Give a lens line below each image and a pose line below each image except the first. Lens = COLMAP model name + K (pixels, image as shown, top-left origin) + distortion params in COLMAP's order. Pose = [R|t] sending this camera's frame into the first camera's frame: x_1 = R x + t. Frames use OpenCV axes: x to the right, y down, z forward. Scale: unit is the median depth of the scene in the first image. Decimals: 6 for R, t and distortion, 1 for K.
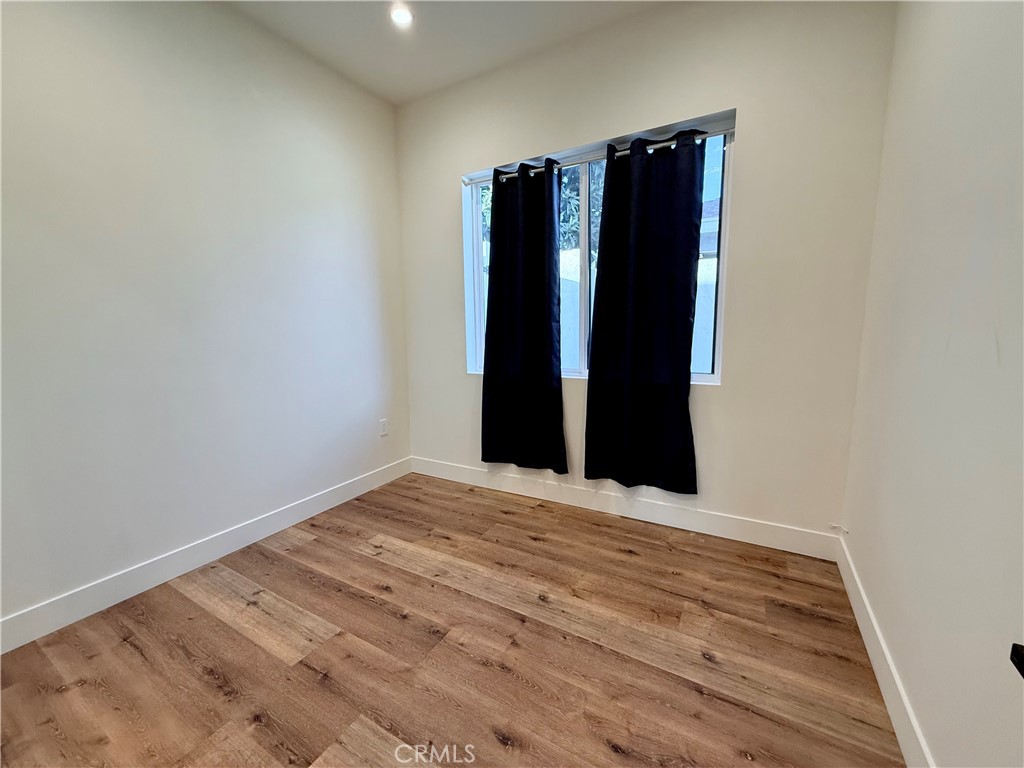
lens RADIAL K [[409.0, 0, 512.4], [0, 409.0, 383.7], [0, 0, 1]] dist [0.000478, 0.000038]
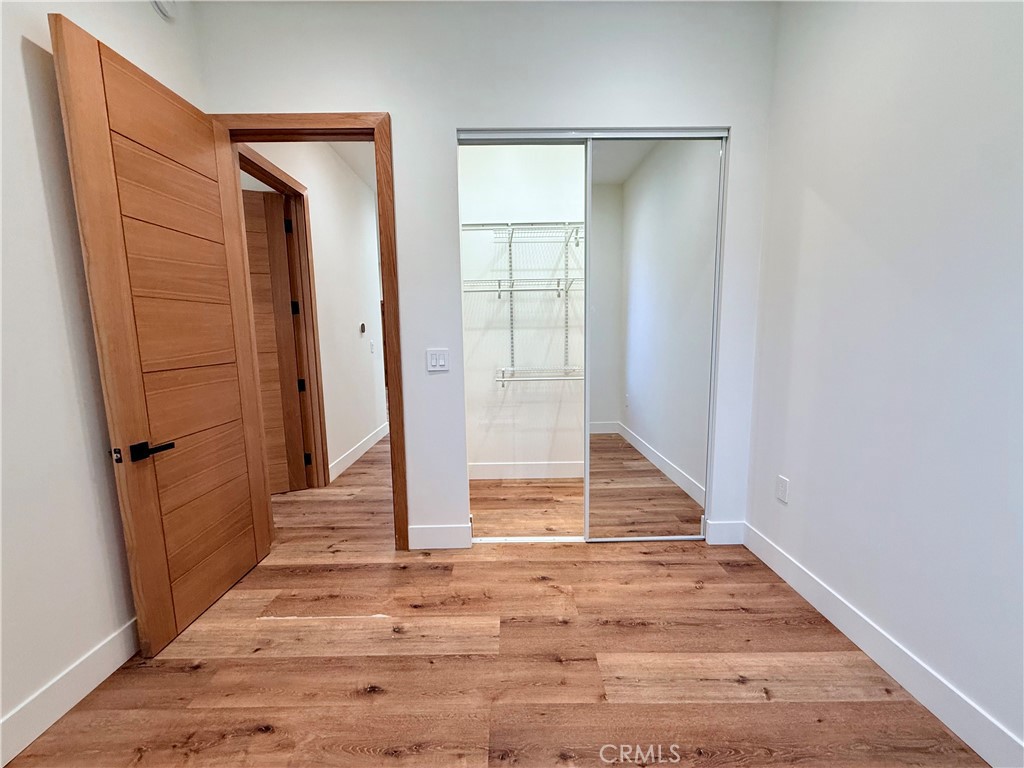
lens RADIAL K [[409.0, 0, 512.0], [0, 409.0, 383.9], [0, 0, 1]] dist [0.000478, 0.000038]
pose [[-0.862493, 0.089435, -0.498104, 0.118865], [-0.045159, 0.966732, 0.251774, -0.249277], [0.504051, 0.239647, -0.829760, 1.610304]]
